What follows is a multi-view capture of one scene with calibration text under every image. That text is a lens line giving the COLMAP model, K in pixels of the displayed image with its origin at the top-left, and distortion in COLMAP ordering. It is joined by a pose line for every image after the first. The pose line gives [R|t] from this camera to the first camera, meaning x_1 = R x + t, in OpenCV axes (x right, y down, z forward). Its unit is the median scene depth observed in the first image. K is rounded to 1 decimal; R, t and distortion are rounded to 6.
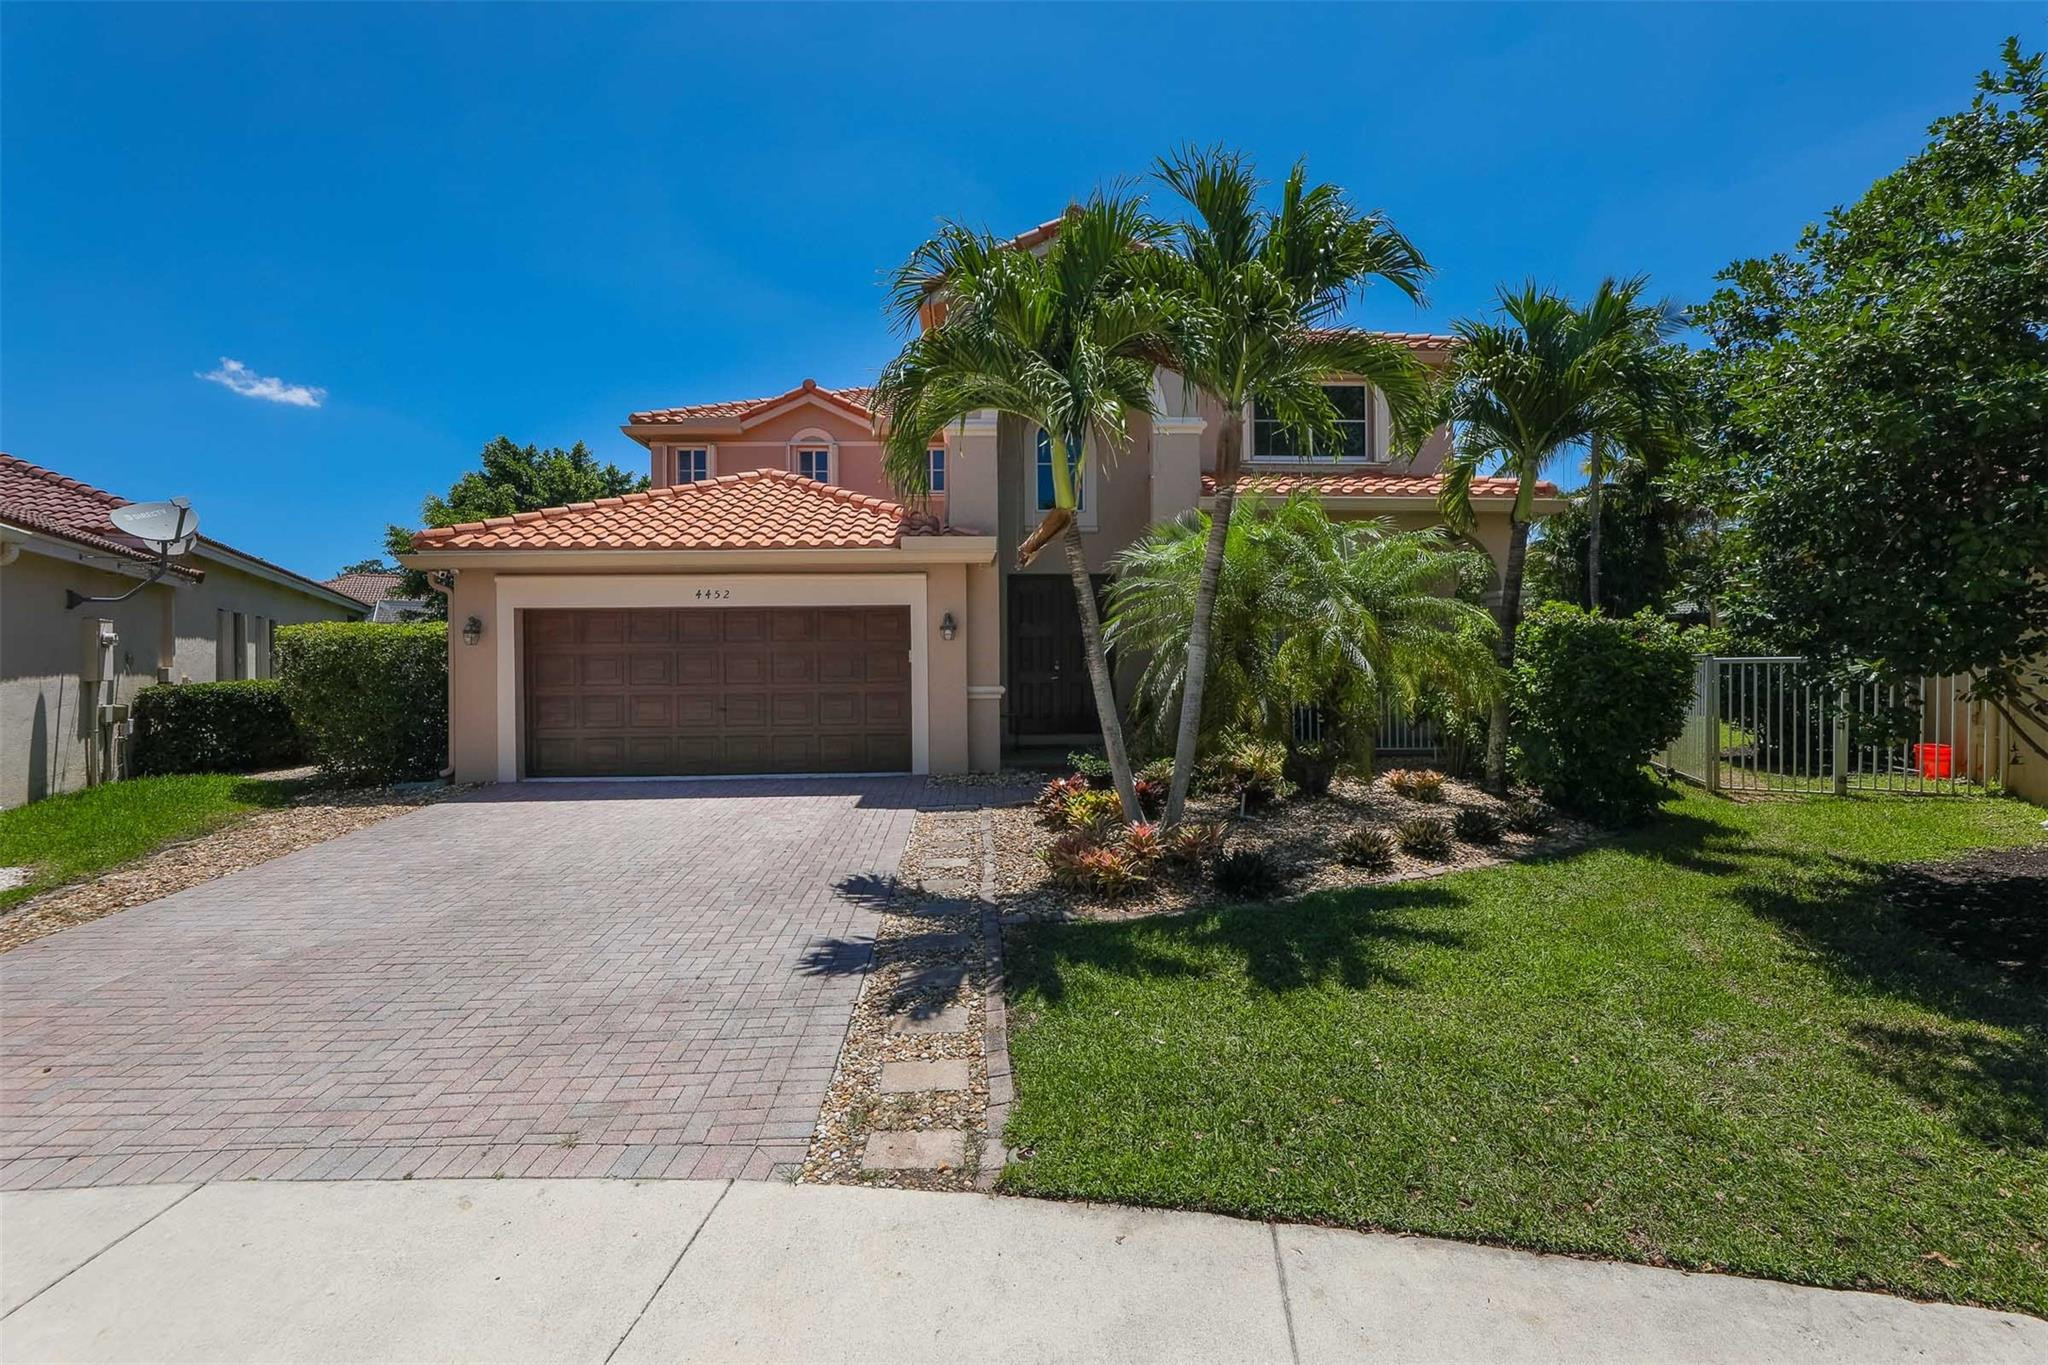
lens RADIAL K [[782.2, 0, 1041.4], [0, 782.2, 670.7], [0, 0, 1]] dist [-0.004419, -0.000256]
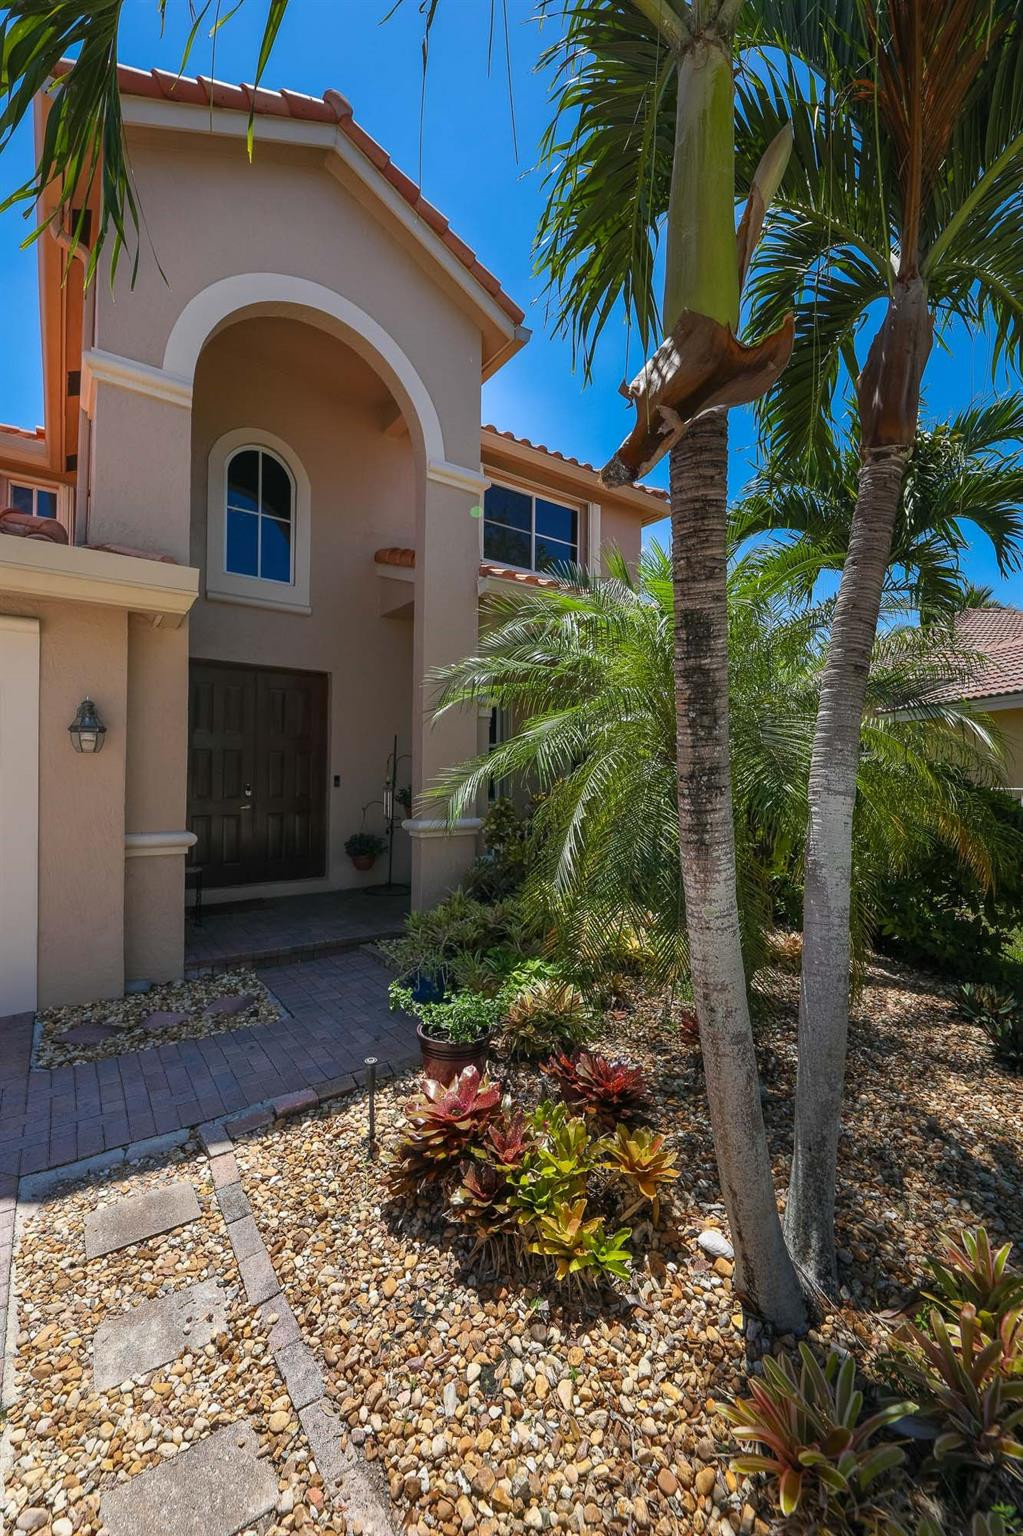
lens RADIAL K [[586.7, 0, 466.9], [0, 586.7, 772.1], [0, 0, 1]] dist [-0.004419, -0.000256]
pose [[0.866611, 0.017679, 0.498671, -0.092586], [-0.013233, 0.999835, -0.012450, -0.023264], [-0.498809, 0.004190, 0.866702, 0.518794]]
